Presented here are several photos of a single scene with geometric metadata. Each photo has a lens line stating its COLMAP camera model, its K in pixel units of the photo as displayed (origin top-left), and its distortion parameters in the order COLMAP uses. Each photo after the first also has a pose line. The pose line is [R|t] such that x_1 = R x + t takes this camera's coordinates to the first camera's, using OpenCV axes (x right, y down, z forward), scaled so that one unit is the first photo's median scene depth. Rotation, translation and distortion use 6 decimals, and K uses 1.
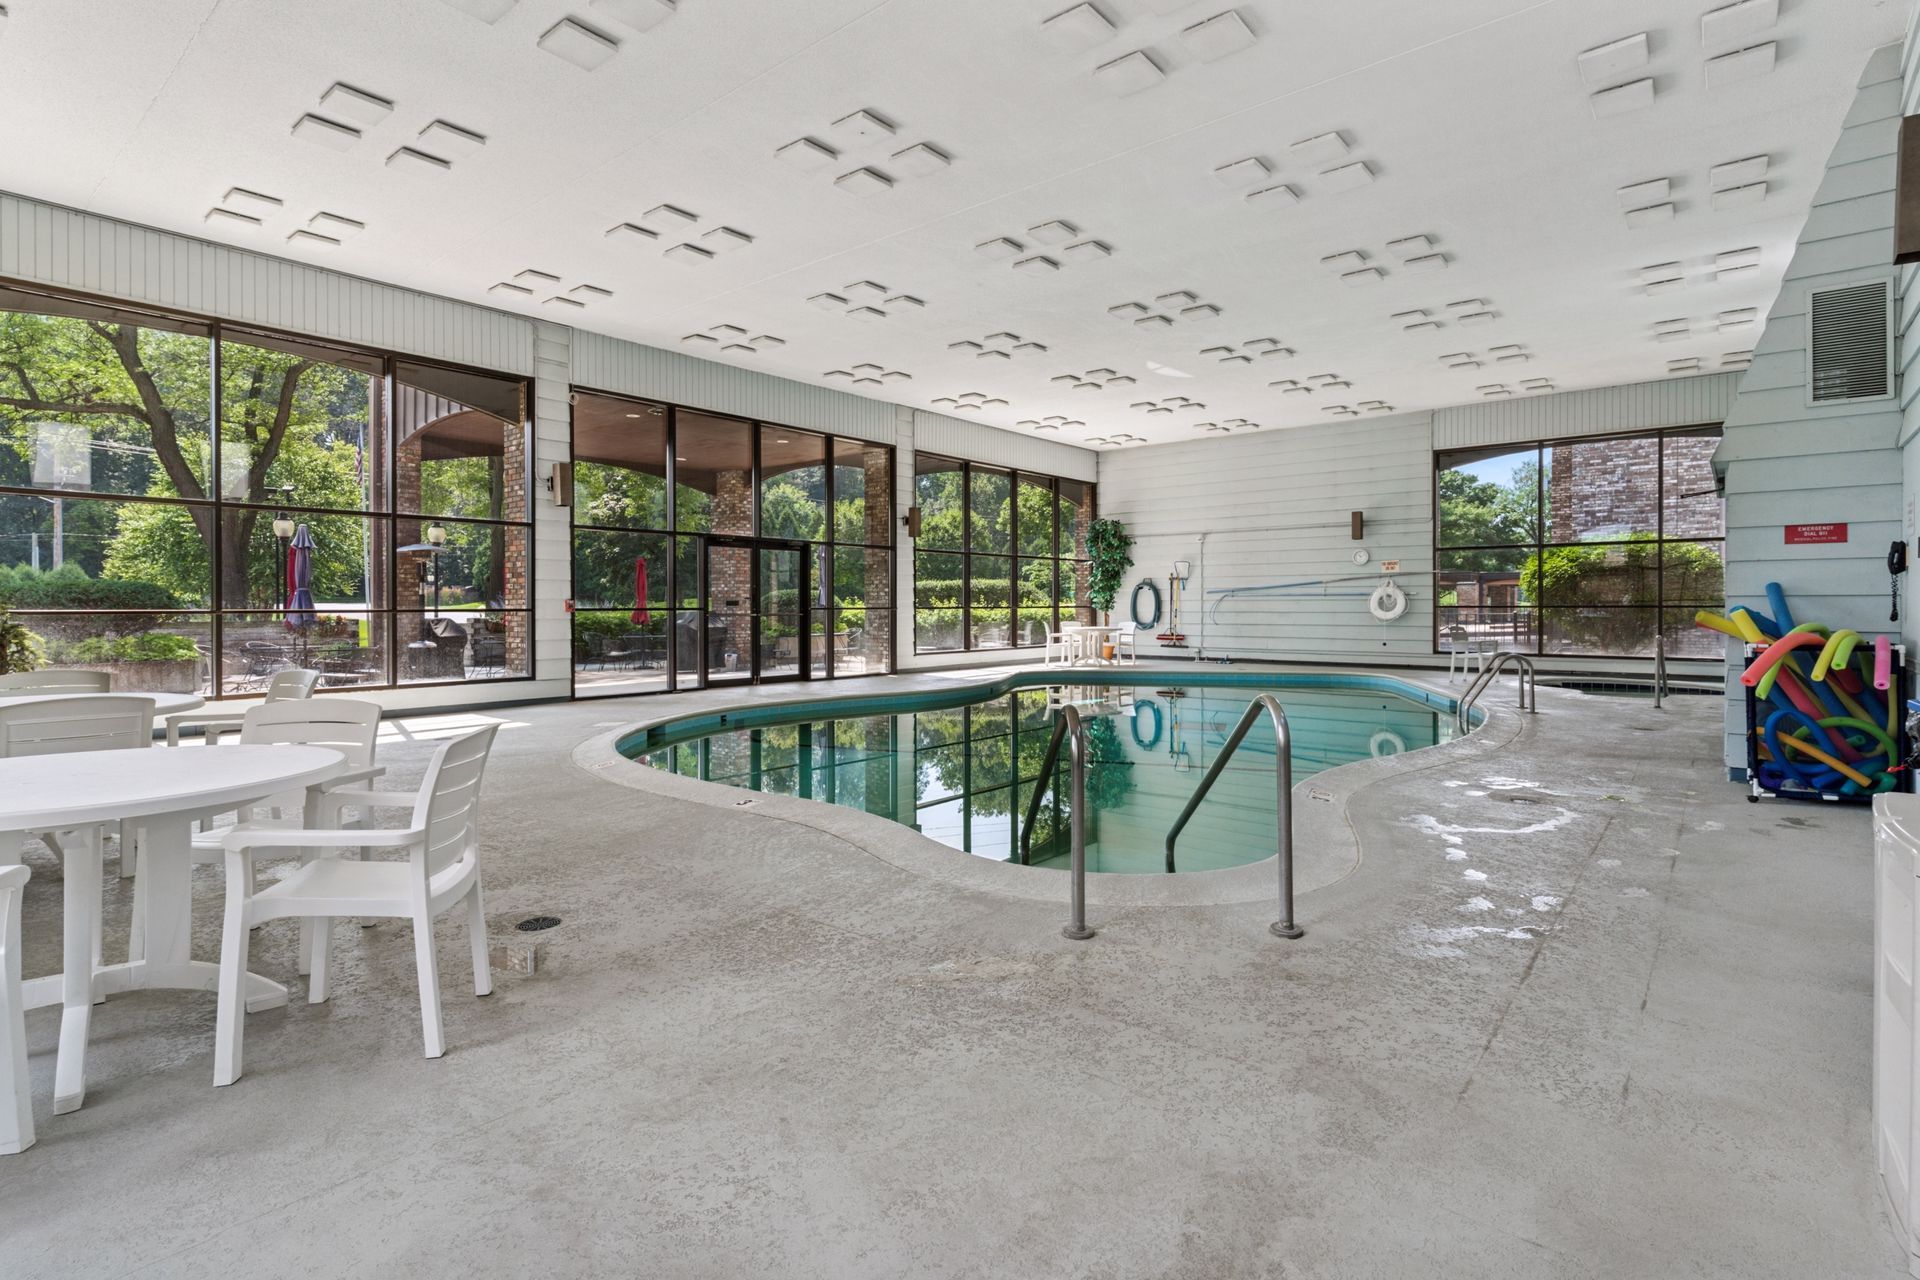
lens RADIAL K [[939.6, 0, 959.0], [0, 939.6, 603.0], [0, 0, 1]] dist [0.000714, 0.000723]
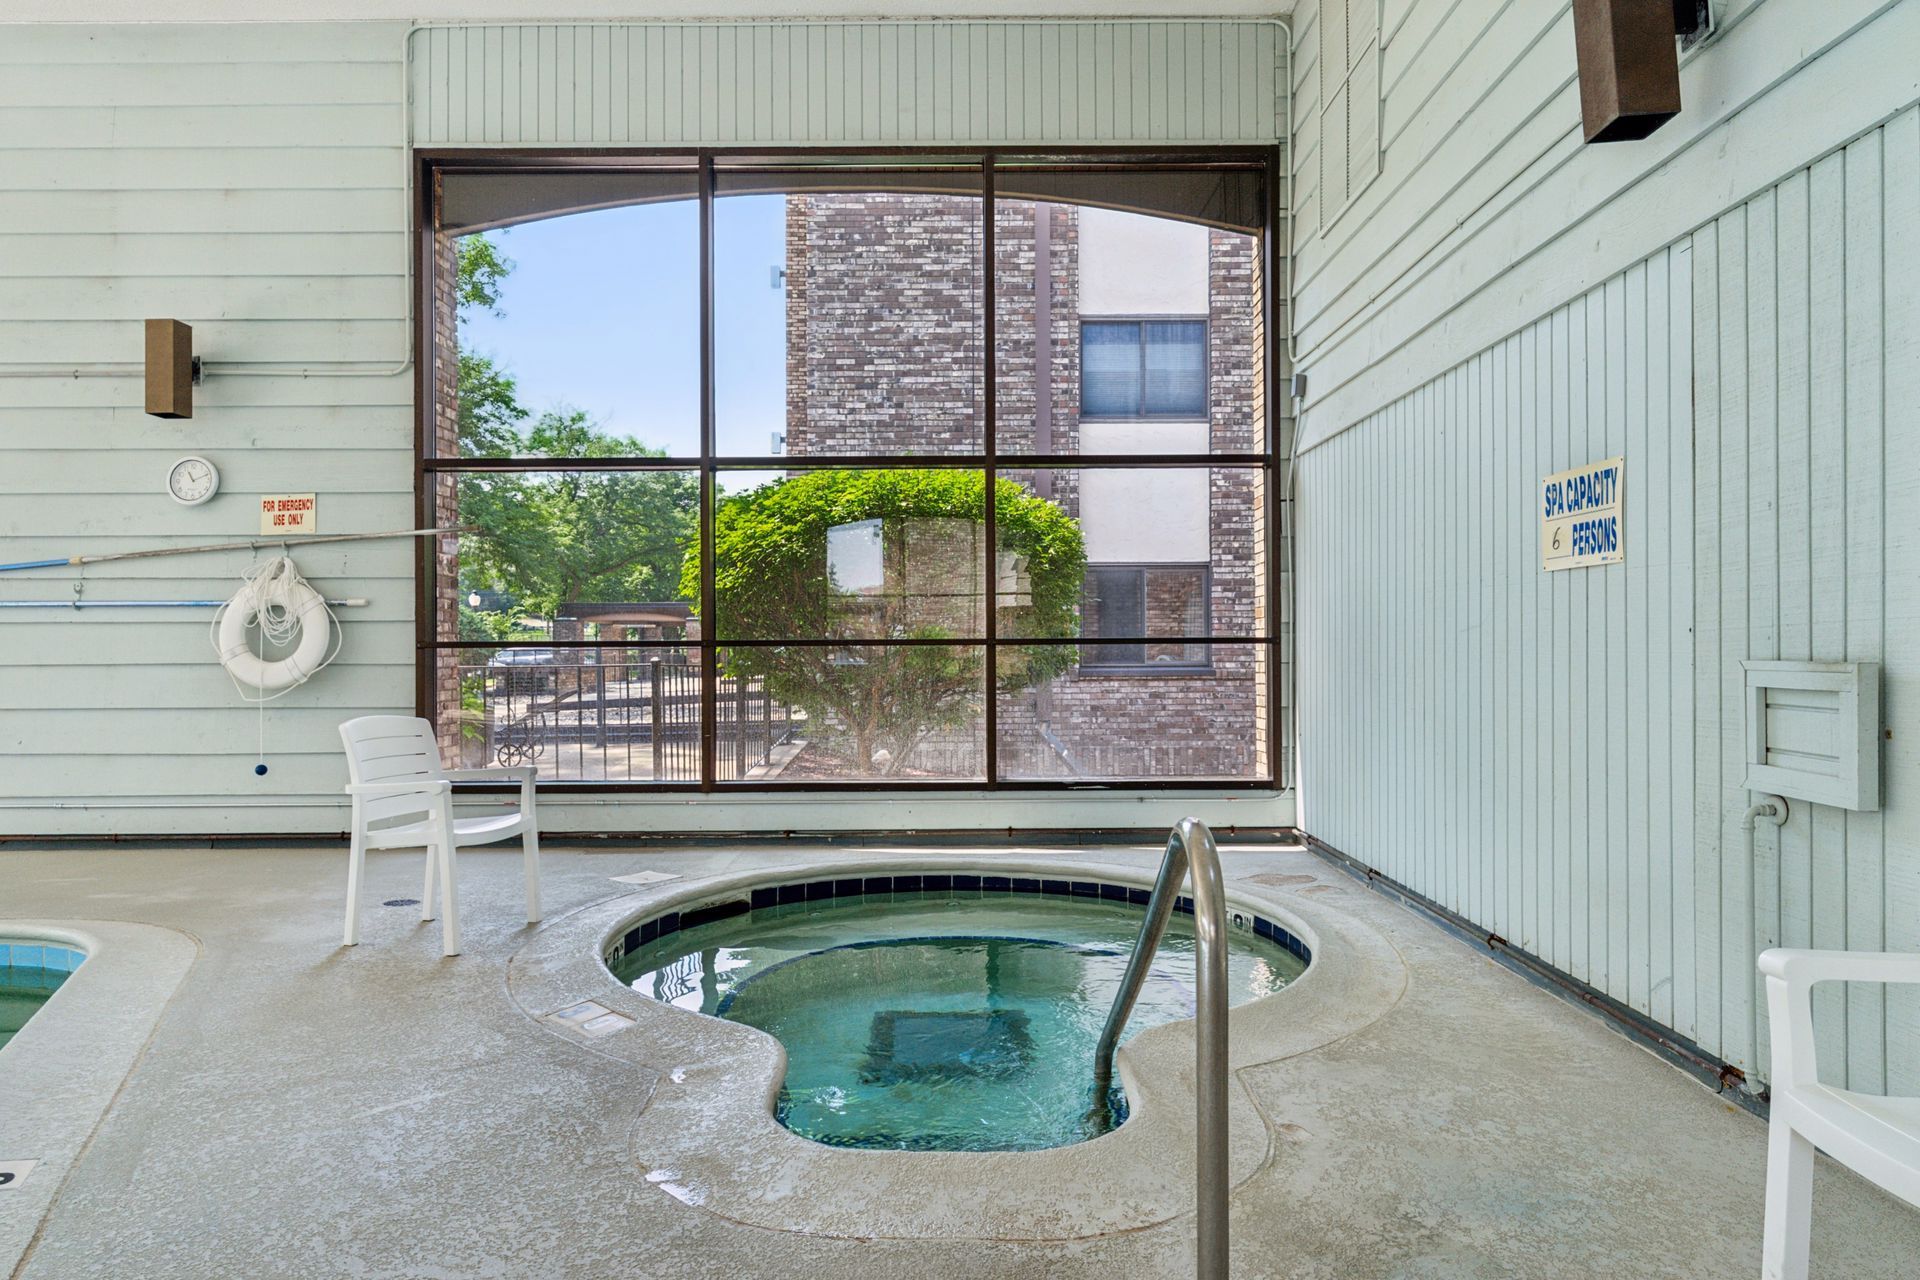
lens RADIAL K [[1159.6, 0, 962.1], [0, 1159.6, 644.9], [0, 0, 1]] dist [0.000980, 0.000161]
pose [[0.770809, -0.001158, 0.637066, 0.386087], [0.003913, 0.999988, -0.002917, 0.005854], [-0.637055, 0.004742, 0.770804, 0.565067]]
